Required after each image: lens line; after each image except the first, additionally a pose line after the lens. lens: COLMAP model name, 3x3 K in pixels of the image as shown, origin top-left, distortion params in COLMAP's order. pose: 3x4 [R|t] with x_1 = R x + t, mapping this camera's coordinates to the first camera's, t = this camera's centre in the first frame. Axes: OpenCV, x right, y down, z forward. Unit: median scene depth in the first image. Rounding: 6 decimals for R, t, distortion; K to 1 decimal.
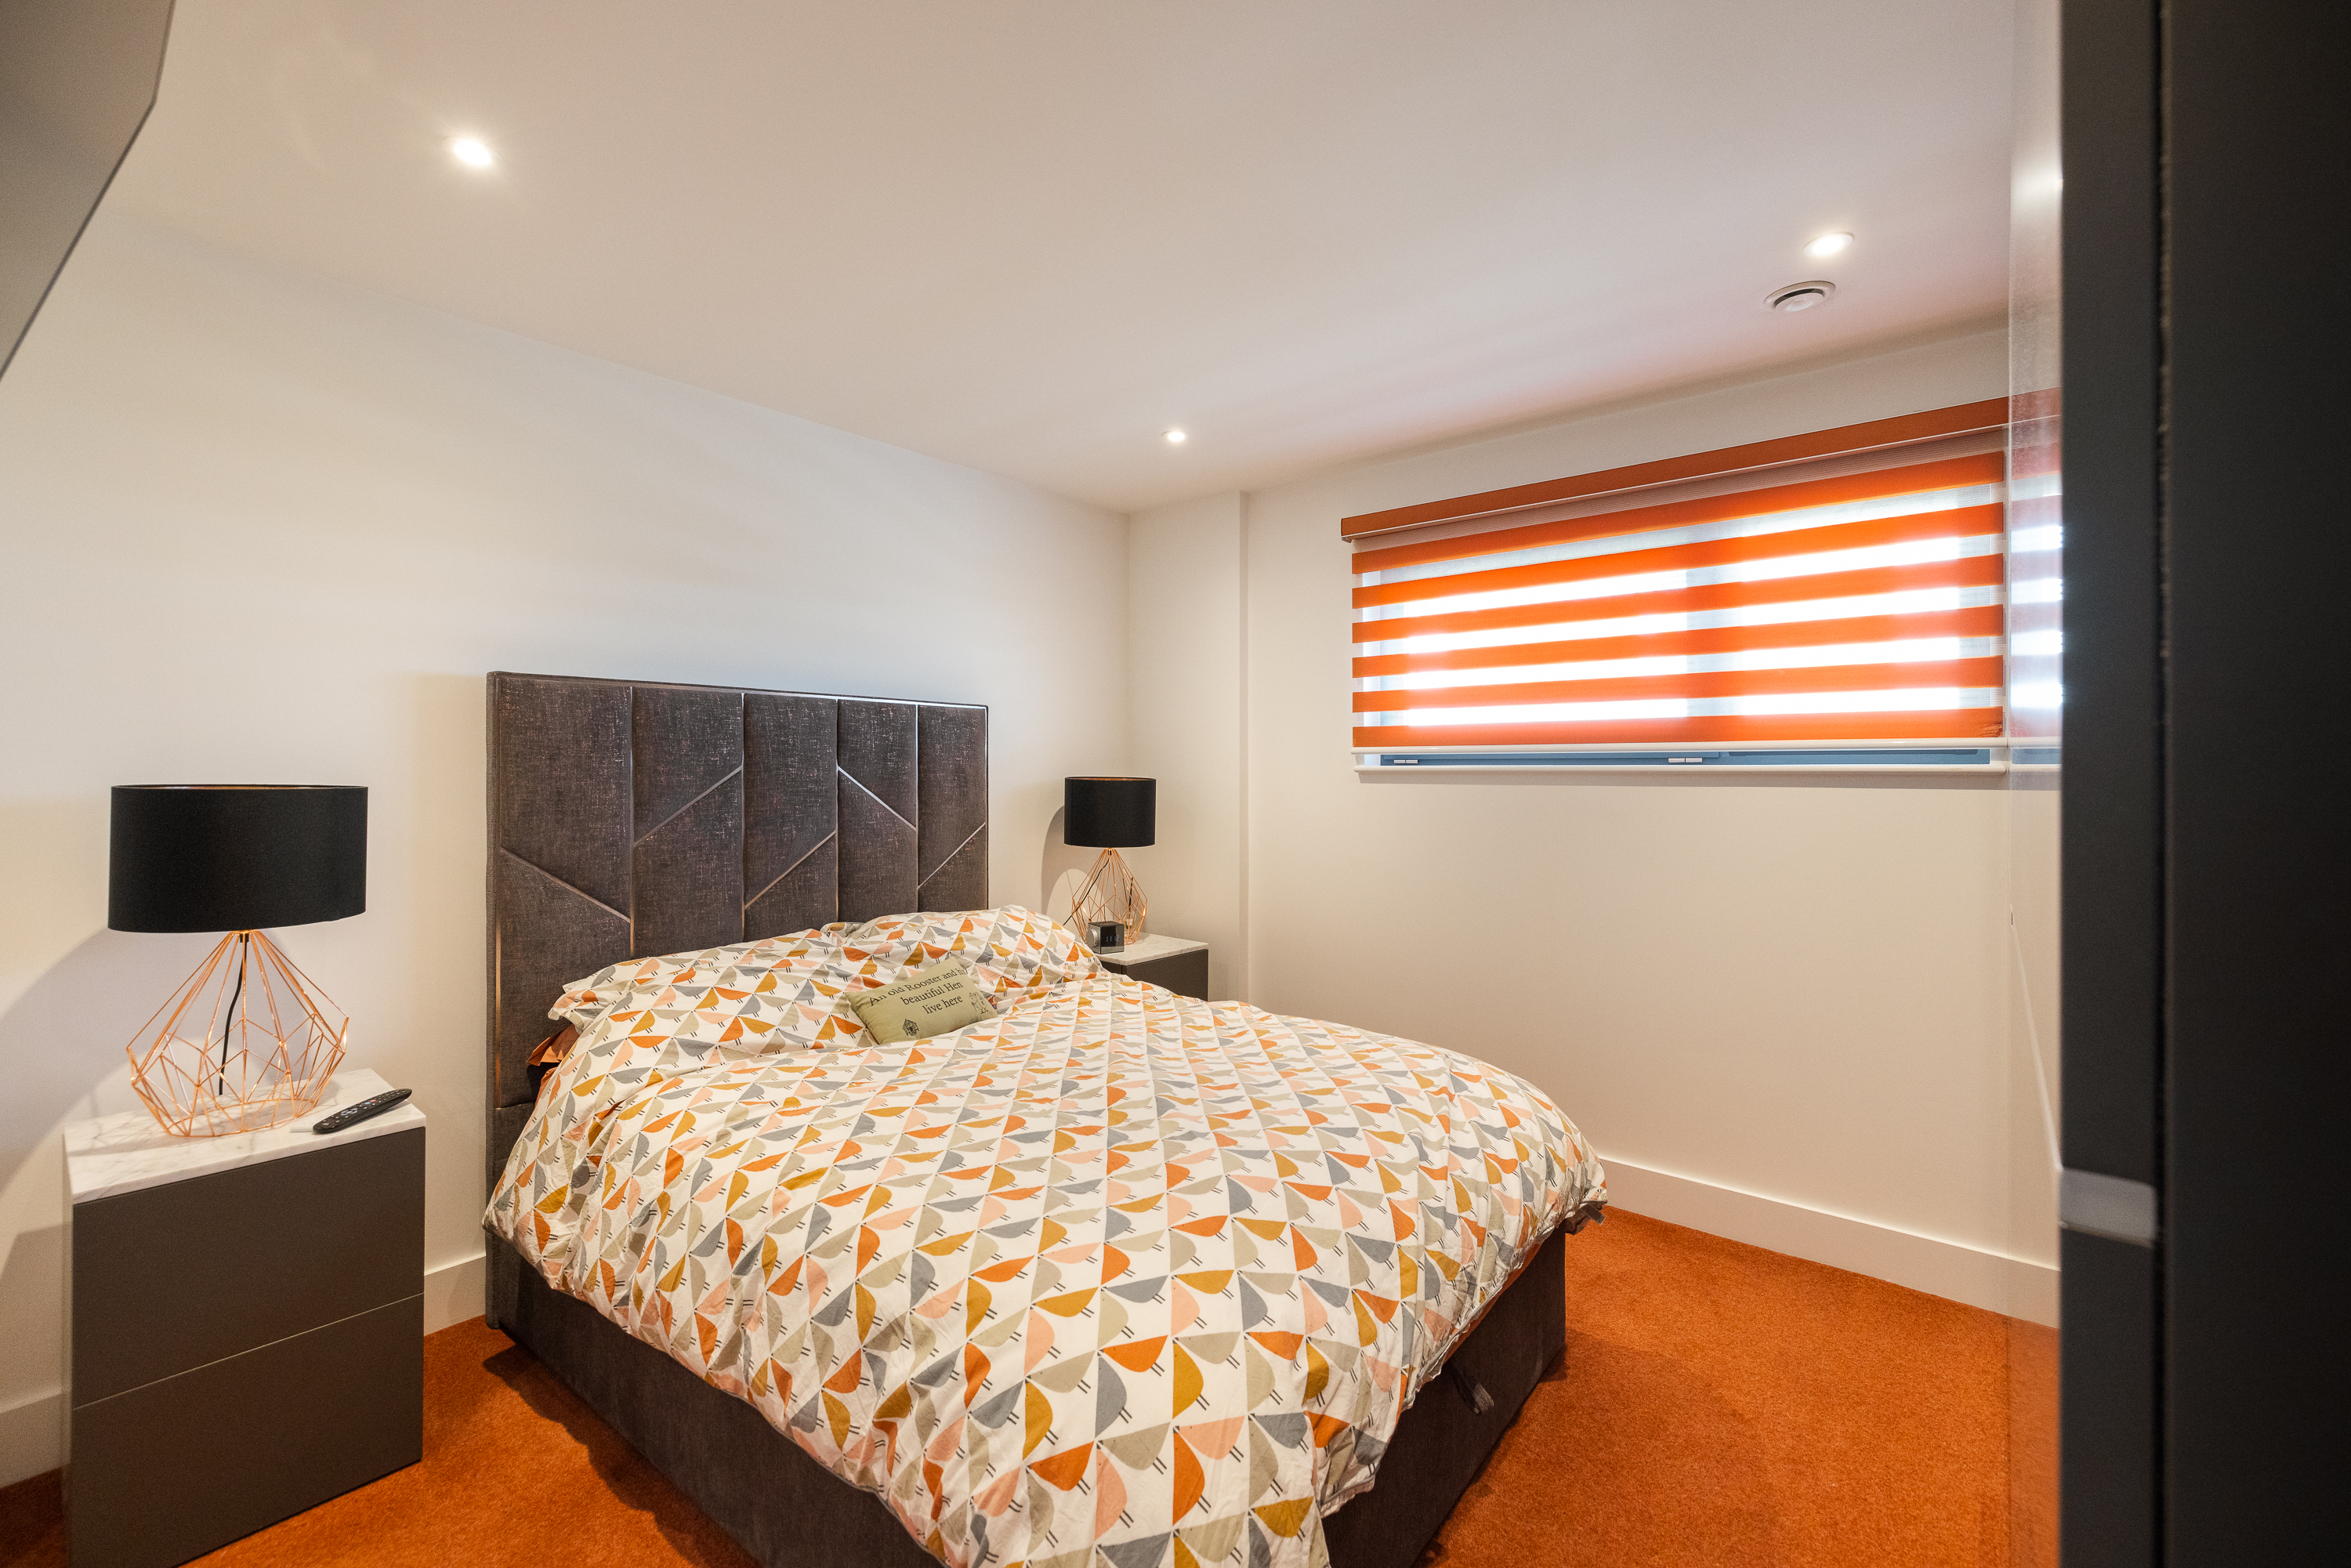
lens RADIAL K [[1019.6, 0, 1162.0], [0, 1019.6, 768.7], [0, 0, 1]] dist [0.000976, 0.000029]
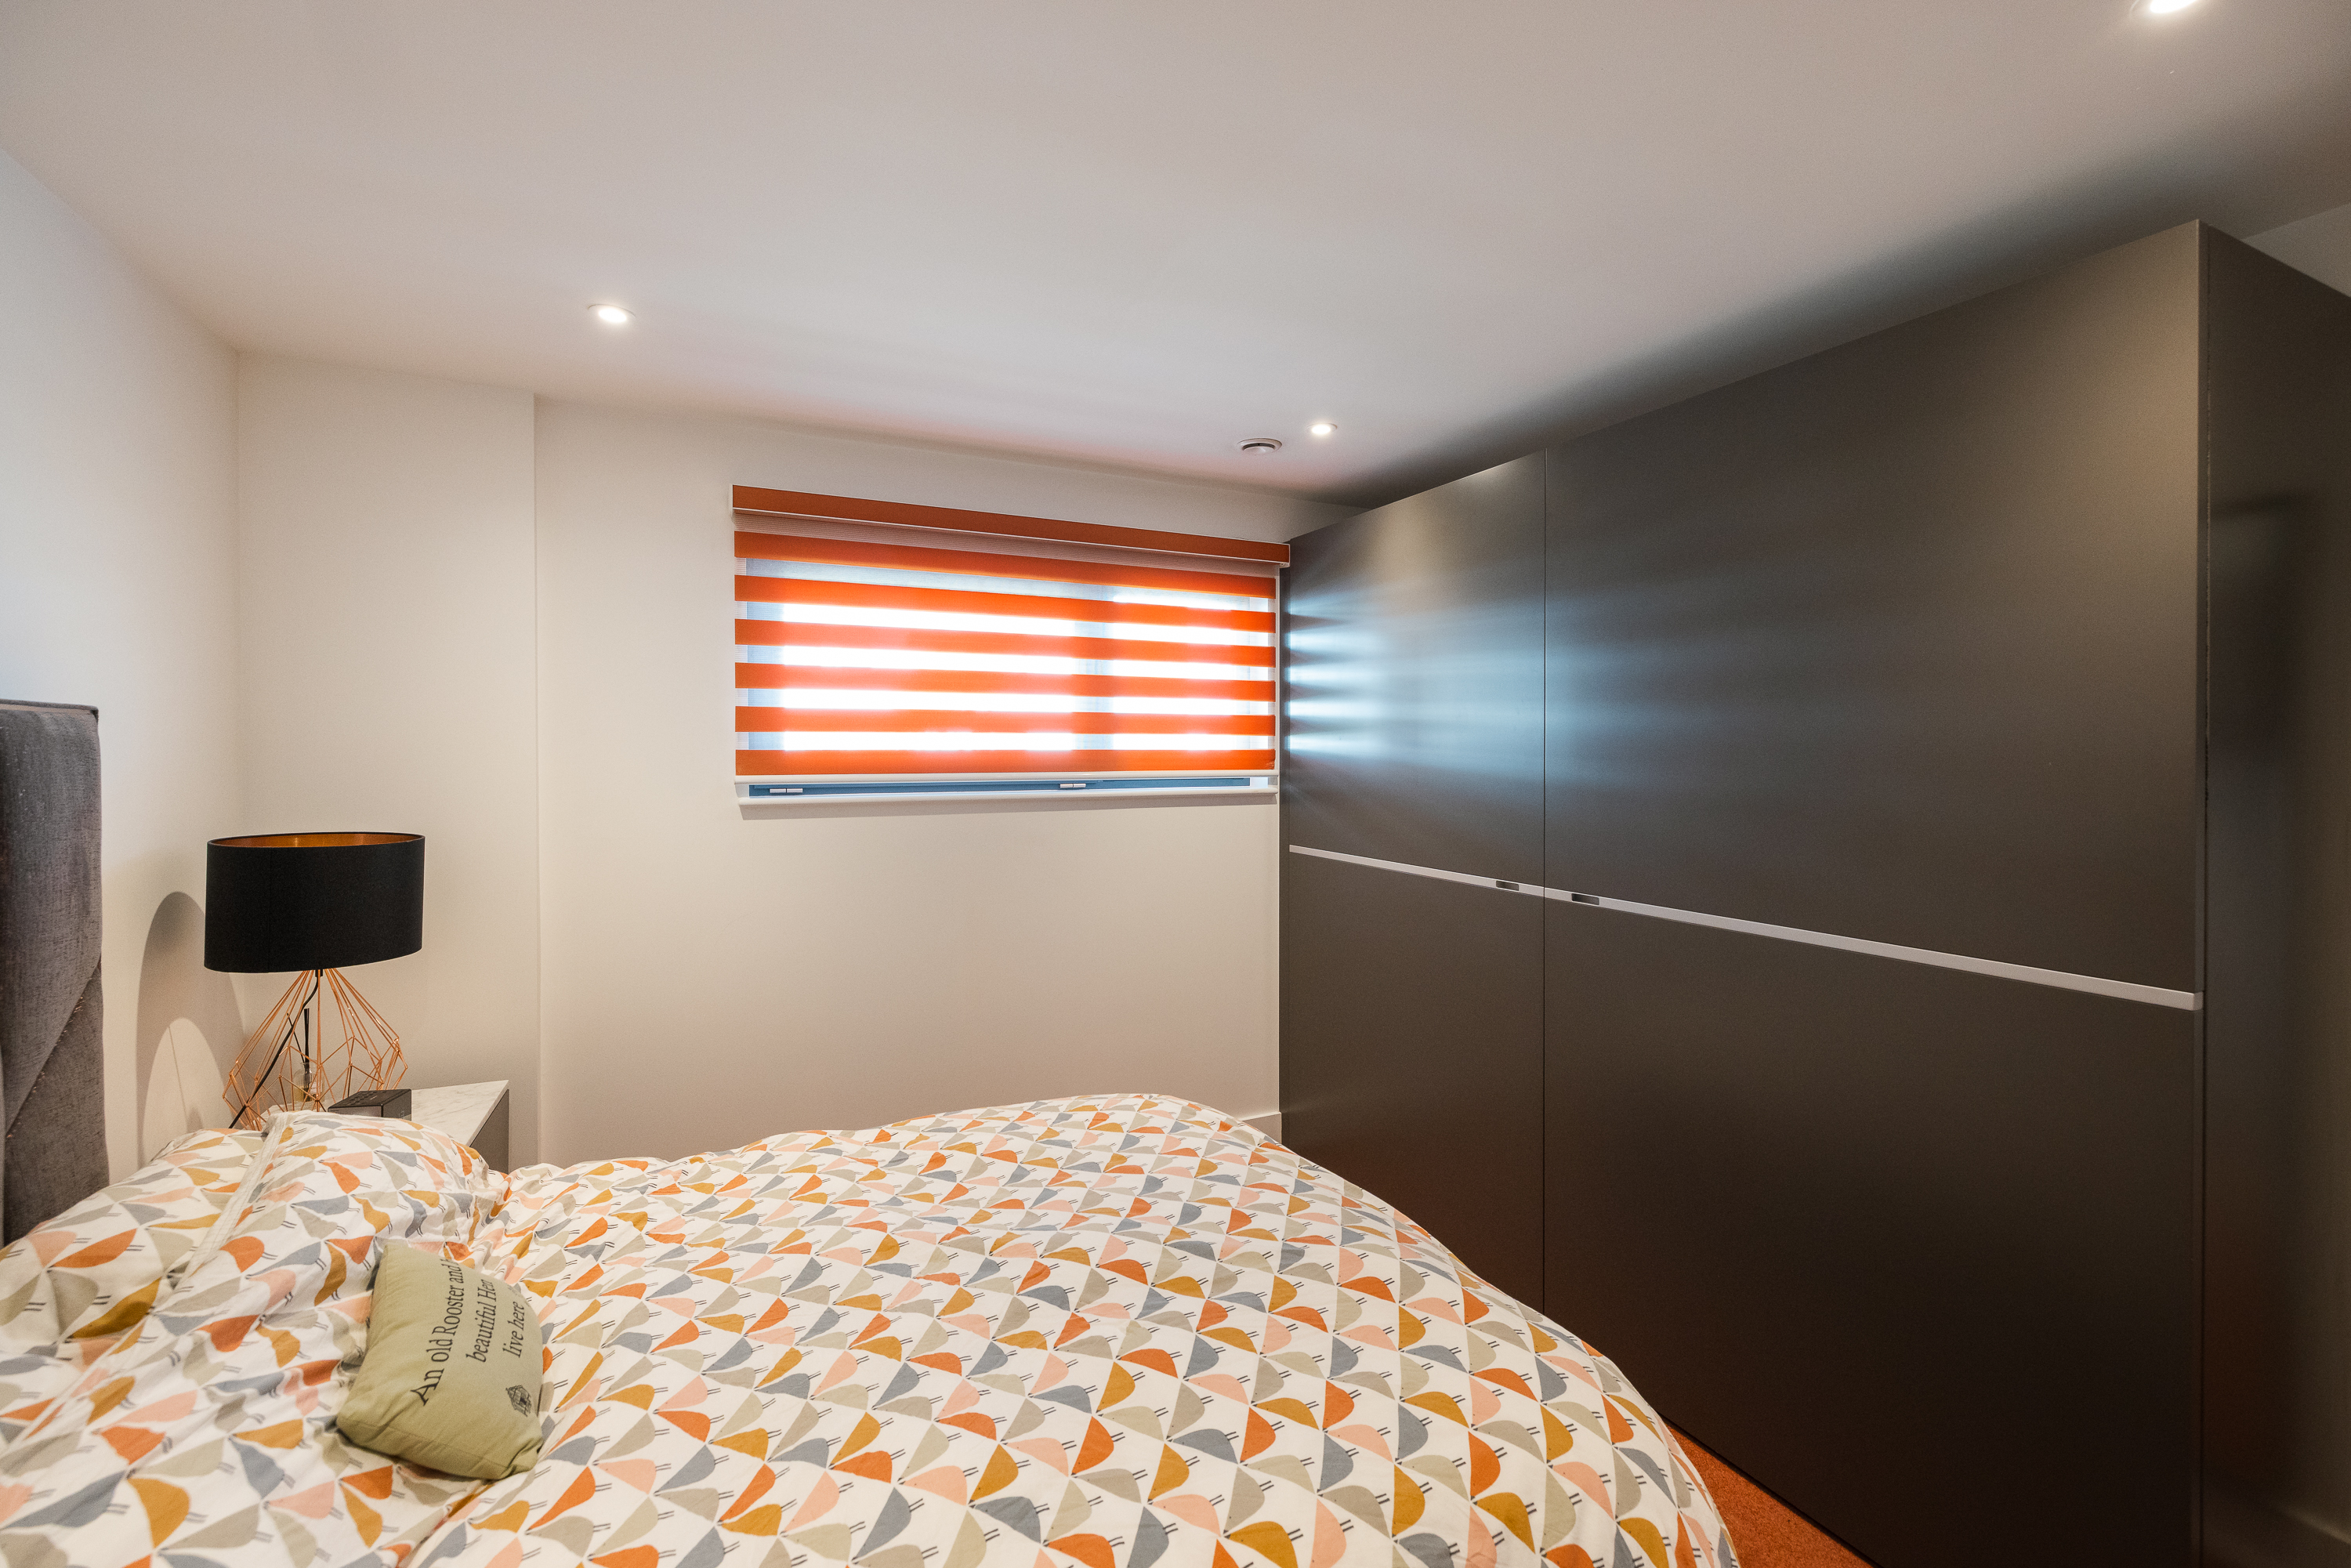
lens RADIAL K [[1029.4, 0, 1208.0], [0, 1029.4, 746.3], [0, 0, 1]] dist [0.001995, 0.000261]
pose [[0.361242, -0.000085, 0.932472, -0.651674], [-0.005943, 0.999979, 0.002394, -0.073205], [-0.932453, -0.006407, 0.361234, 0.560113]]
